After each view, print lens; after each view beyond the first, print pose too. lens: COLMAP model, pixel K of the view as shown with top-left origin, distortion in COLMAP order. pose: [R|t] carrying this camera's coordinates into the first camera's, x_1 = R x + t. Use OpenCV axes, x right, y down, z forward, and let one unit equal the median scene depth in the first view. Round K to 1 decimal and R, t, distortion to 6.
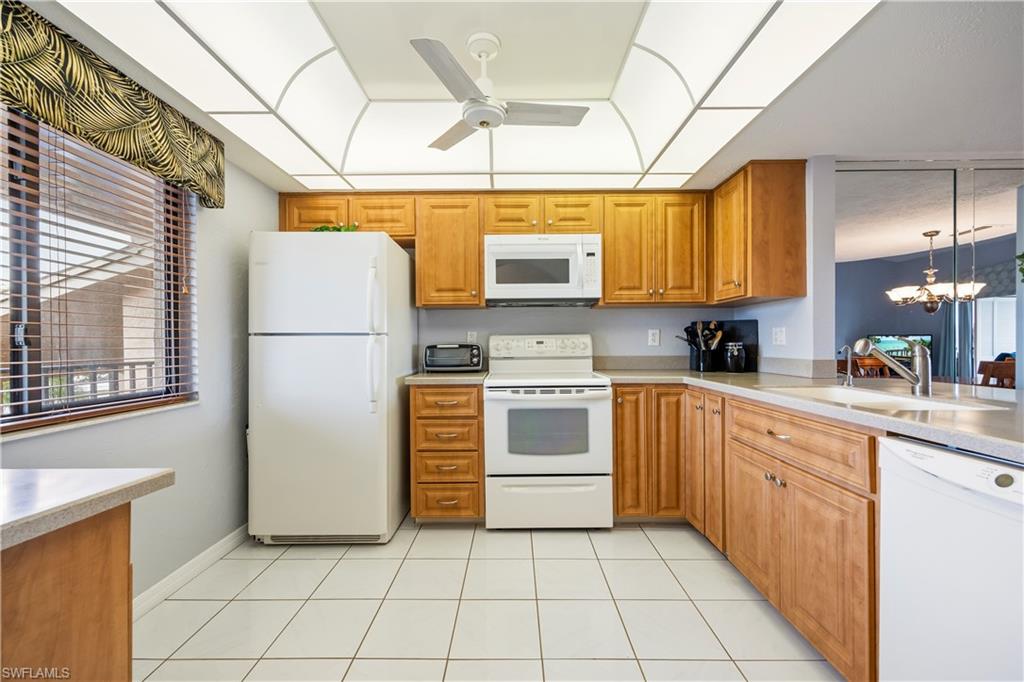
lens RADIAL K [[409.8, 0, 511.8], [0, 409.8, 346.7], [0, 0, 1]] dist [0.000339, -0.000323]
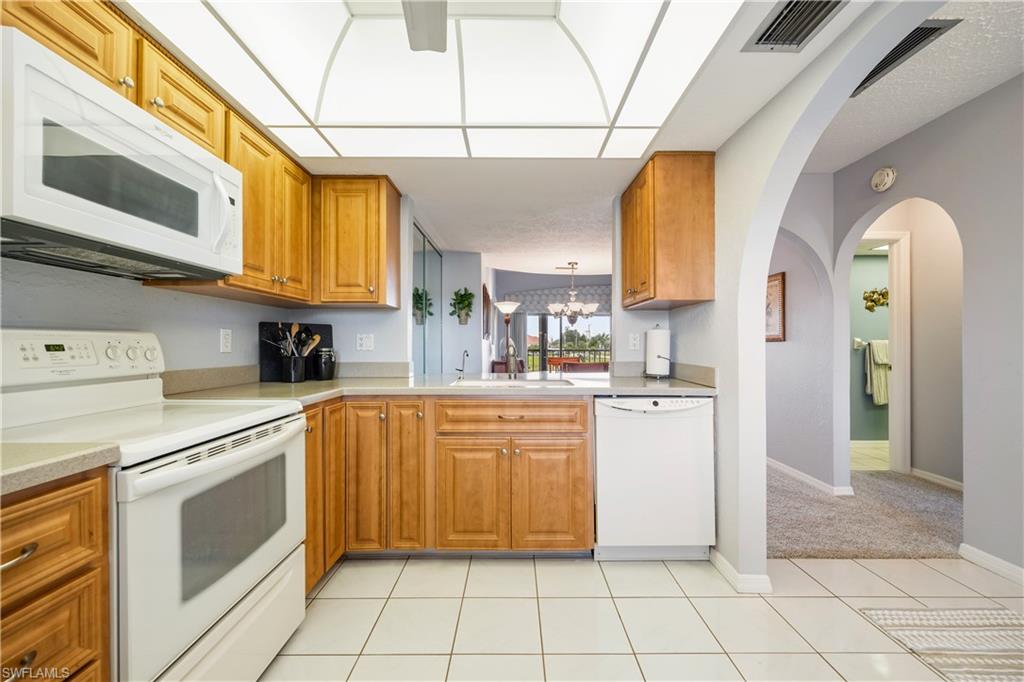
lens RADIAL K [[405.9, 0, 512.1], [0, 405.9, 344.1], [0, 0, 1]] dist [0.002084, 0.000138]
pose [[-0.009167, 0.007909, 0.999927, -0.431711], [0.007121, 0.999944, -0.007844, -0.008669], [-0.999933, 0.007049, -0.009223, 0.641232]]
